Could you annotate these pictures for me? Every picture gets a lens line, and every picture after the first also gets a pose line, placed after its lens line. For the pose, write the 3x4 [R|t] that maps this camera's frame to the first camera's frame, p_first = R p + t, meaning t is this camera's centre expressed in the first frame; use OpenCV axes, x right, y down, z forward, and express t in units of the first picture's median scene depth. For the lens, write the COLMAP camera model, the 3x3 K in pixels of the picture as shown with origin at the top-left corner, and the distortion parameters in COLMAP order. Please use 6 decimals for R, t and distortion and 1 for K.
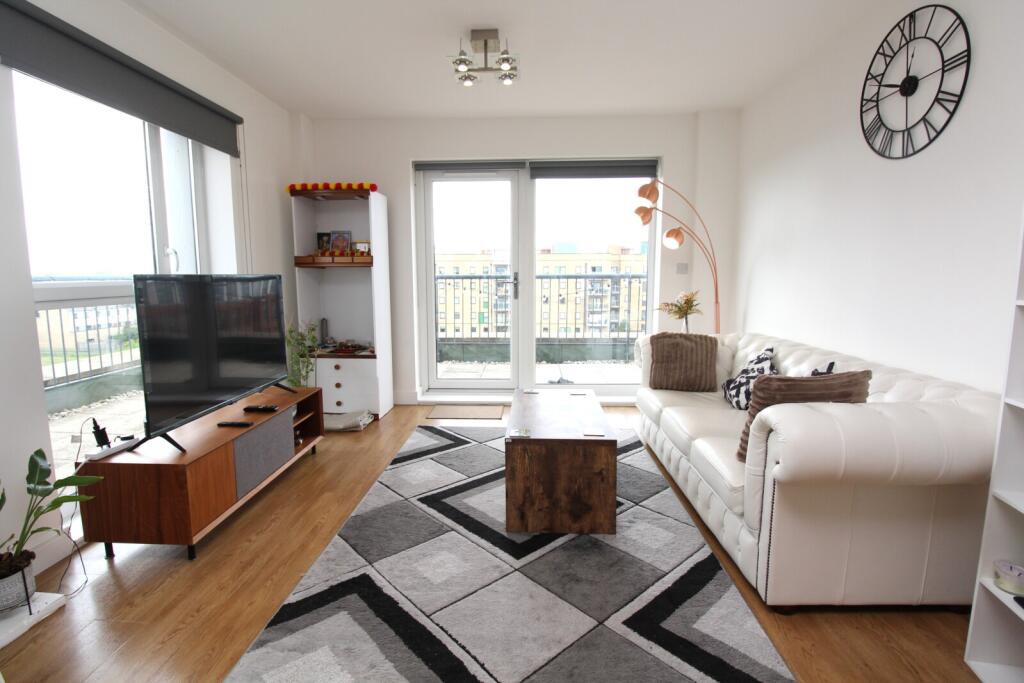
lens RADIAL K [[504.1, 0, 512.0], [0, 504.1, 341.5], [0, 0, 1]] dist [0.001405, -0.016460]
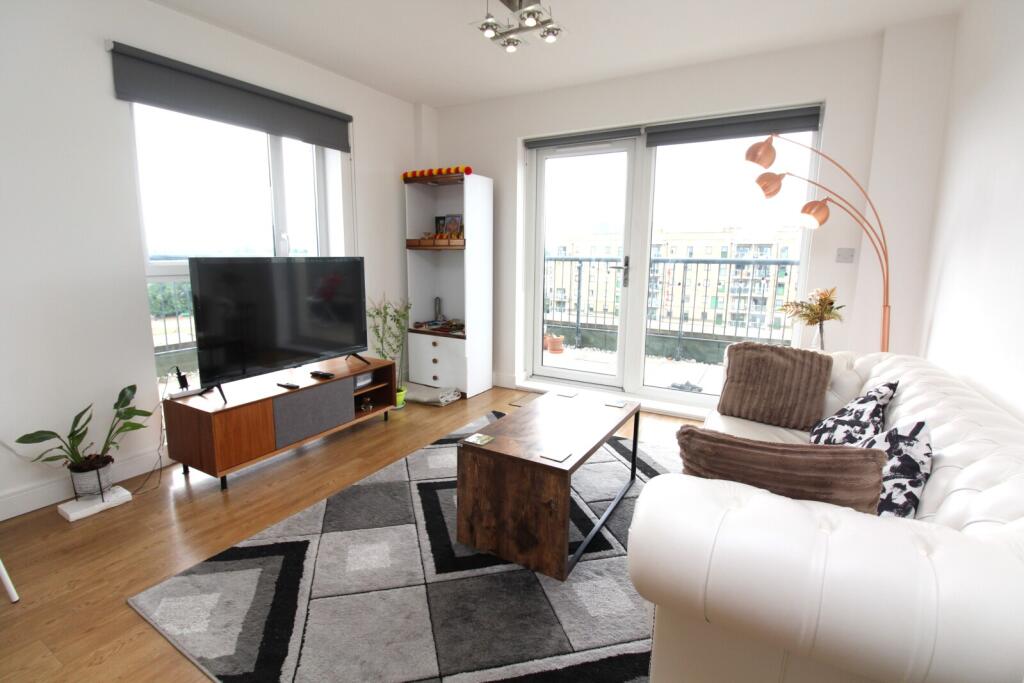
lens RADIAL K [[499.4, 0, 512.0], [0, 499.4, 341.5], [0, 0, 1]] dist [-0.013367, -0.000129]
pose [[0.872443, 0.097203, -0.478951, 0.362845], [-0.075783, 0.995074, 0.063905, -0.041207], [0.482804, -0.019457, 0.875512, 0.188420]]
